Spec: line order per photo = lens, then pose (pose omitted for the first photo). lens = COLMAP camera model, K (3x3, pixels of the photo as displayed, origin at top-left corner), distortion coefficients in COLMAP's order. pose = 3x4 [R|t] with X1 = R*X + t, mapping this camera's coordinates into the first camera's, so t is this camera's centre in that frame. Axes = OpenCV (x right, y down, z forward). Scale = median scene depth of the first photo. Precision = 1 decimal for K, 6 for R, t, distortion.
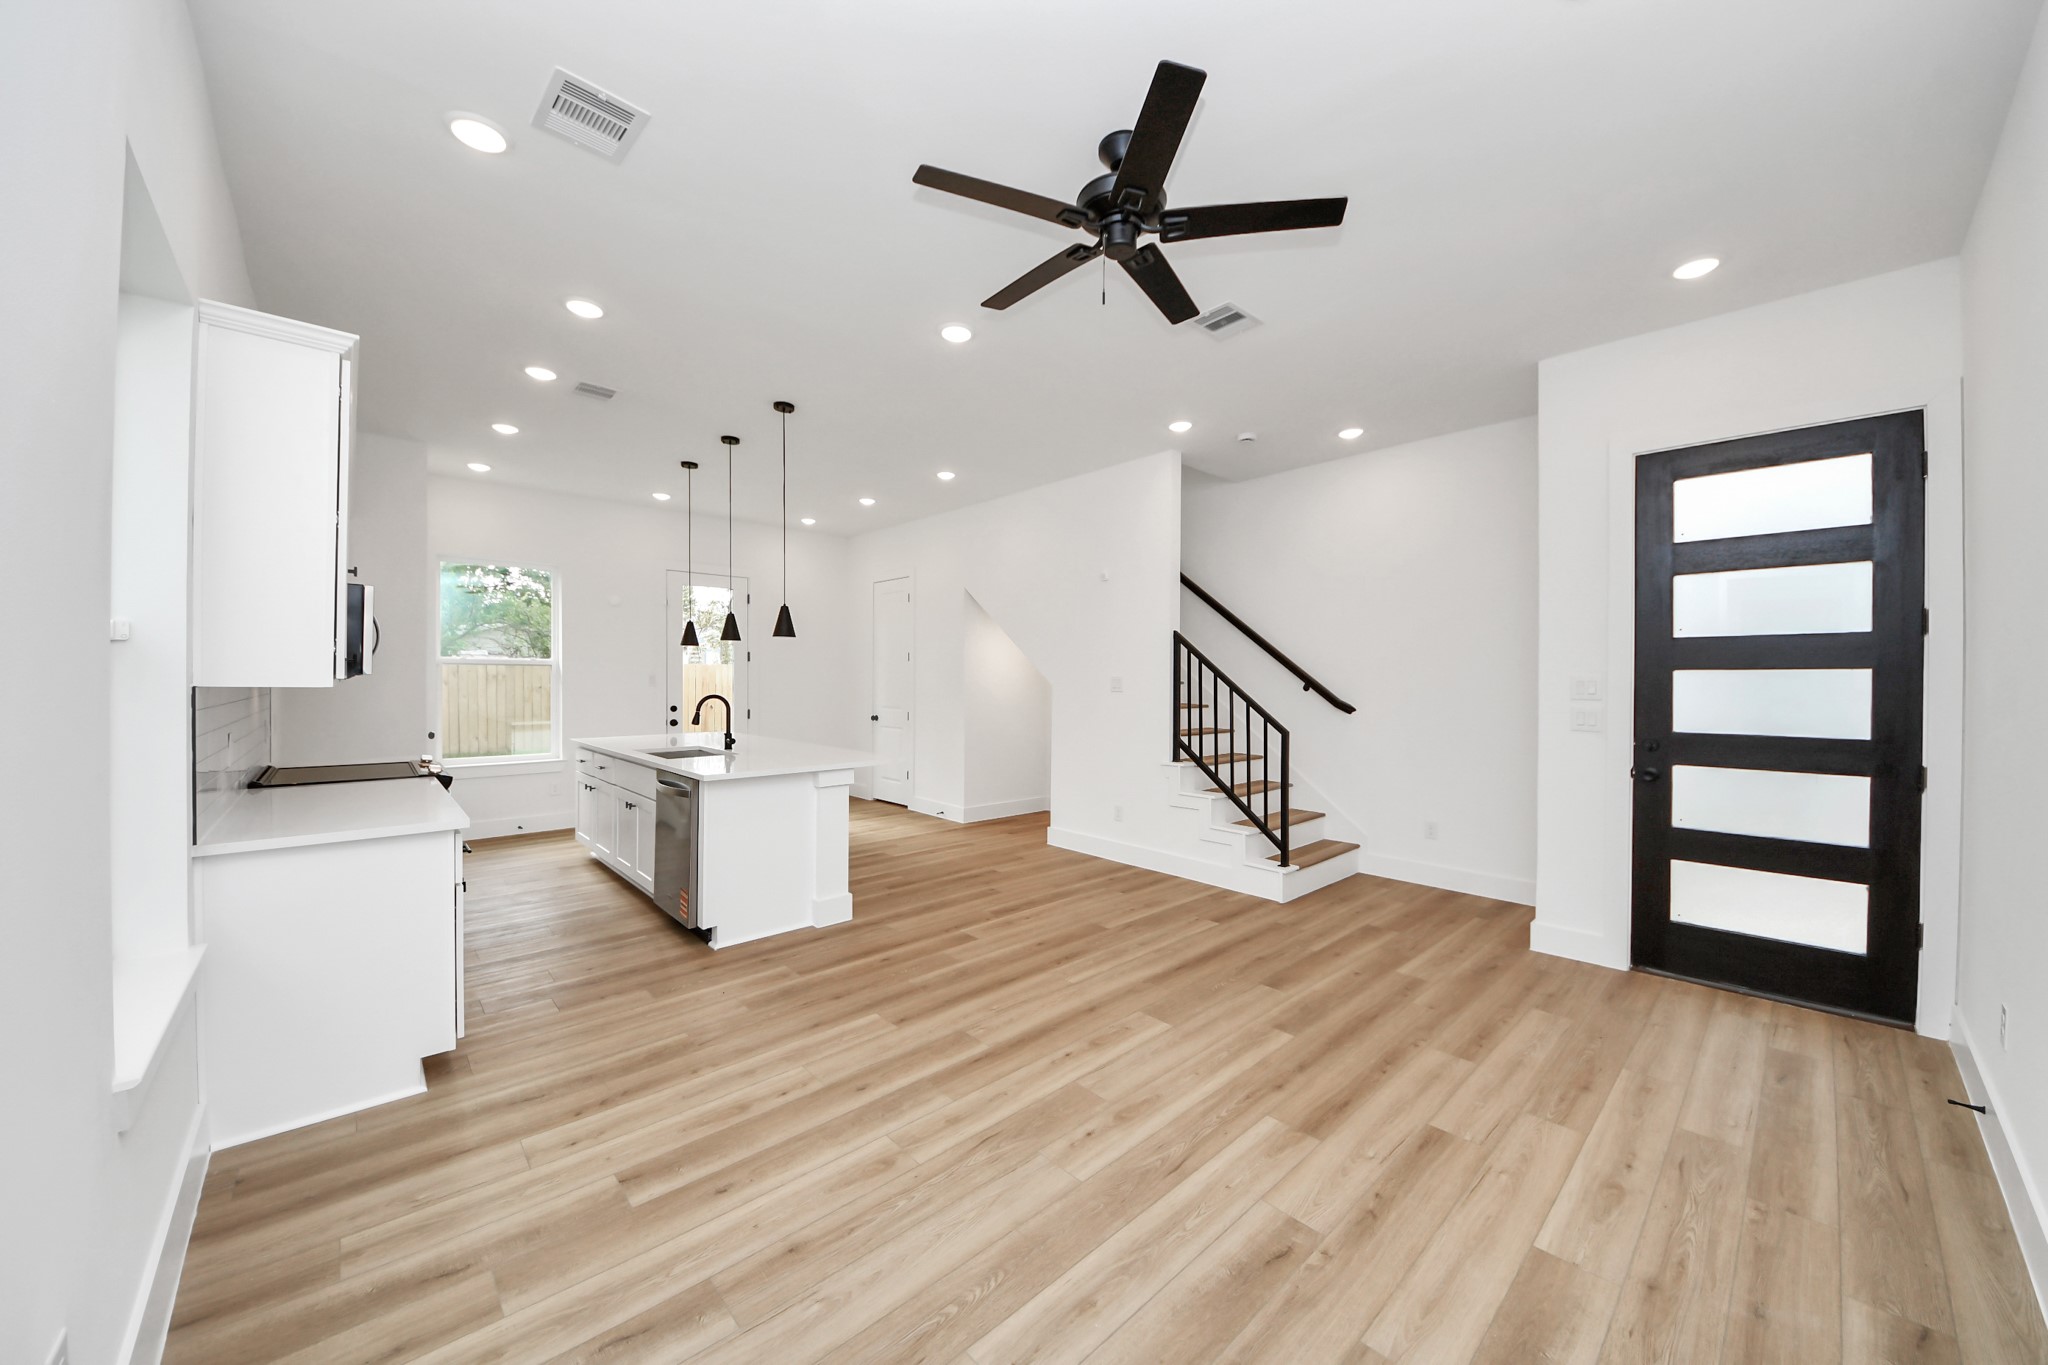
lens RADIAL K [[737.0, 0, 1024.0], [0, 737.0, 682.5], [0, 0, 1]] dist [-0.016916, -0.000021]
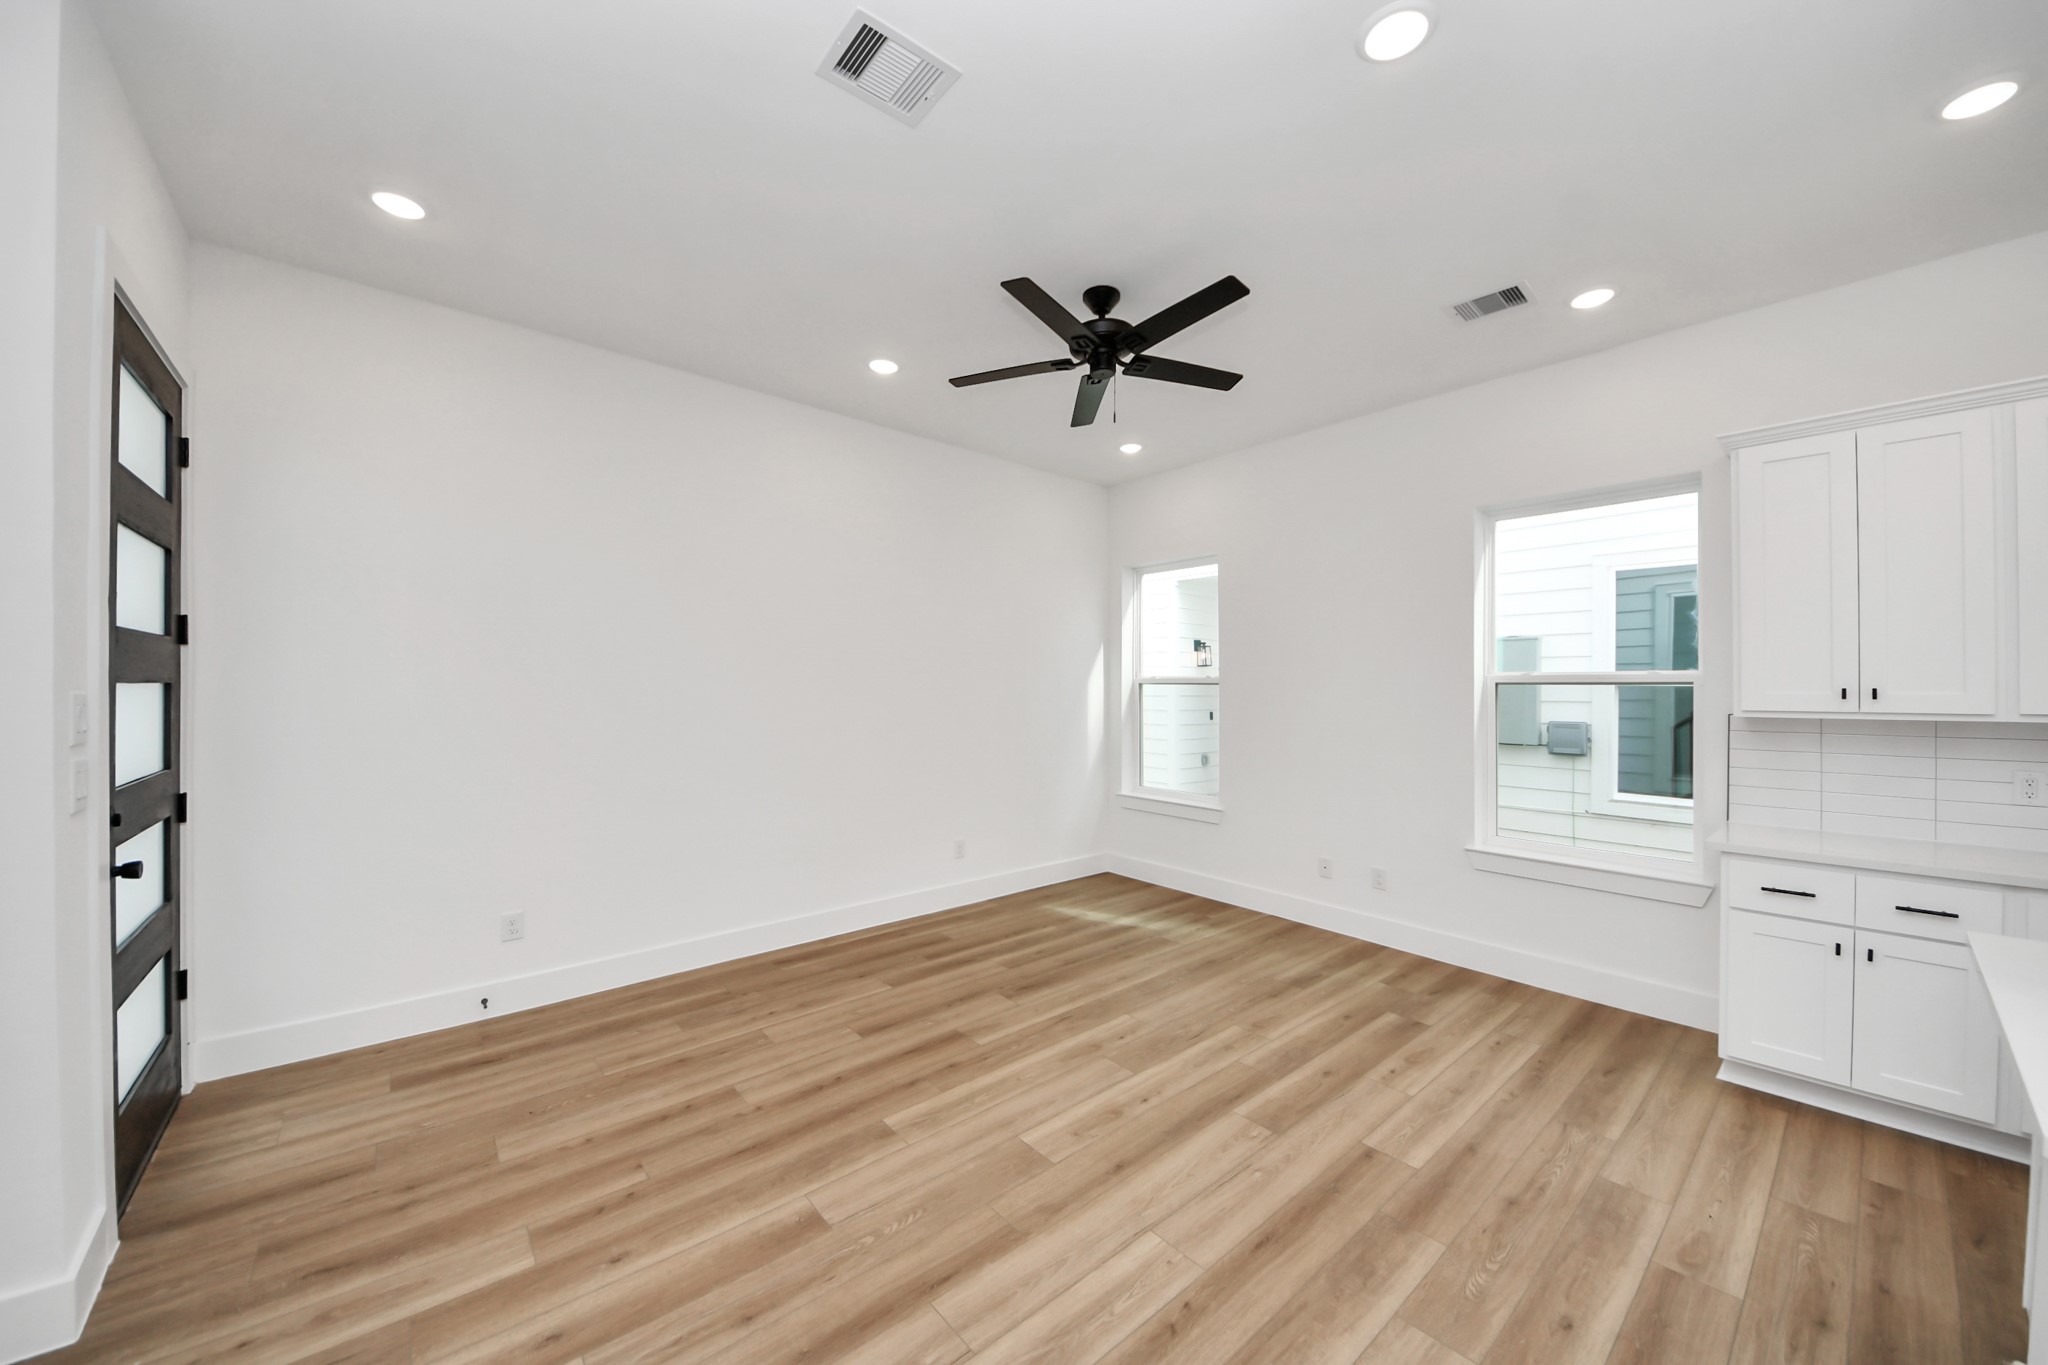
lens RADIAL K [[737.0, 0, 1024.0], [0, 737.0, 682.5], [0, 0, 1]] dist [-0.016916, -0.000021]
pose [[-0.999195, -0.006745, 0.039536, 0.174022], [-0.006810, 0.999976, -0.001510, -0.029930], [-0.039525, -0.001778, -0.999217, 1.867982]]
